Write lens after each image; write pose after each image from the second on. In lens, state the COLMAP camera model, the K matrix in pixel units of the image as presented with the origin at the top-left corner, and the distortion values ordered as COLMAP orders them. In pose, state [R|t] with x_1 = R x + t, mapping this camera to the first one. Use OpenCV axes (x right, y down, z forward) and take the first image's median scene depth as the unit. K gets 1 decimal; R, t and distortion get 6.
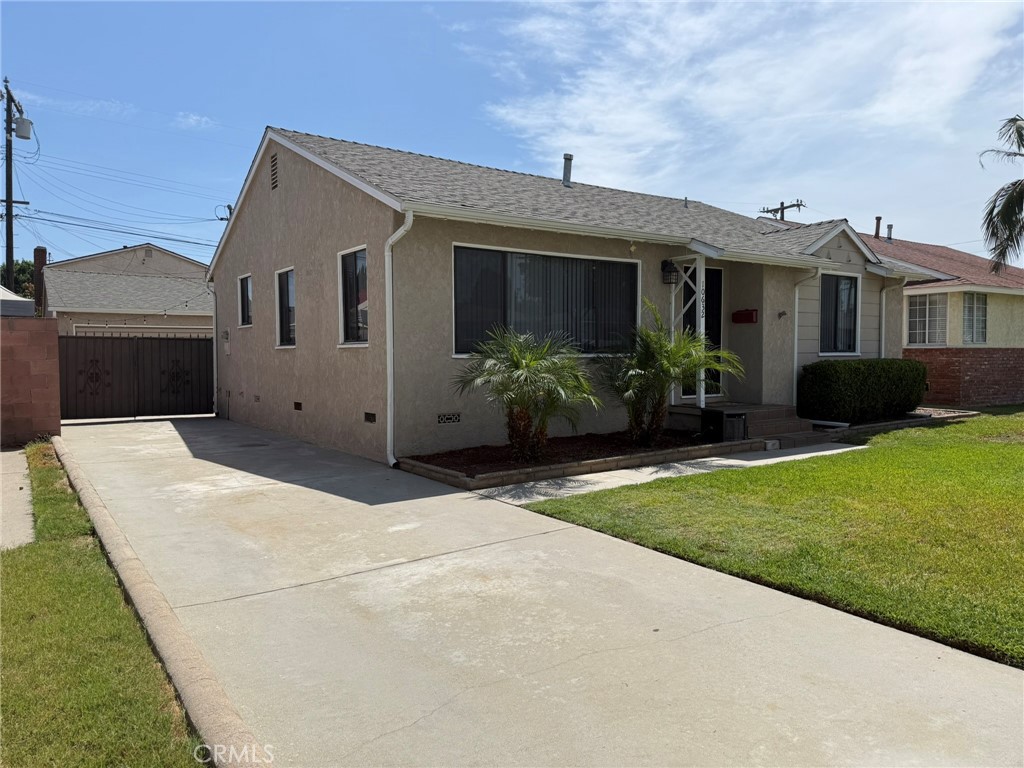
lens RADIAL K [[712.1, 0, 512.8], [0, 712.1, 351.5], [0, 0, 1]] dist [0.082391, -0.117199]
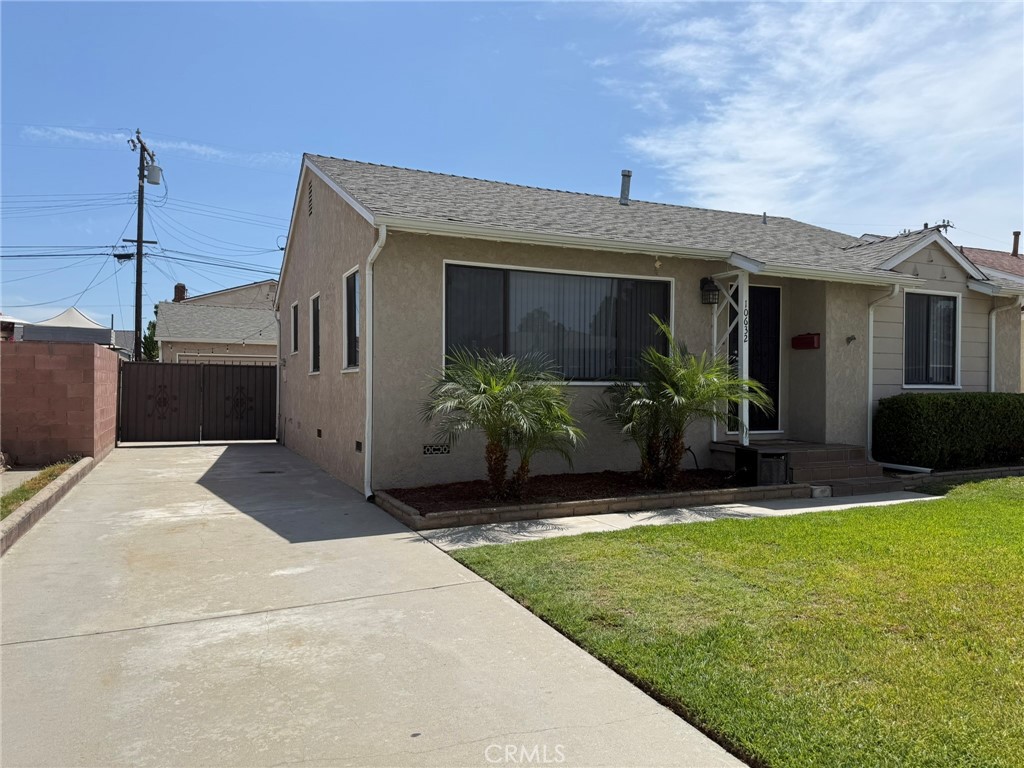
lens RADIAL K [[712.1, 0, 512.8], [0, 712.1, 351.5], [0, 0, 1]] dist [0.082391, -0.117199]
pose [[0.983303, 0.001332, -0.181973, 0.144727], [-0.009785, 0.998914, -0.045561, 0.007010], [0.181715, 0.046581, 0.982247, 0.087239]]
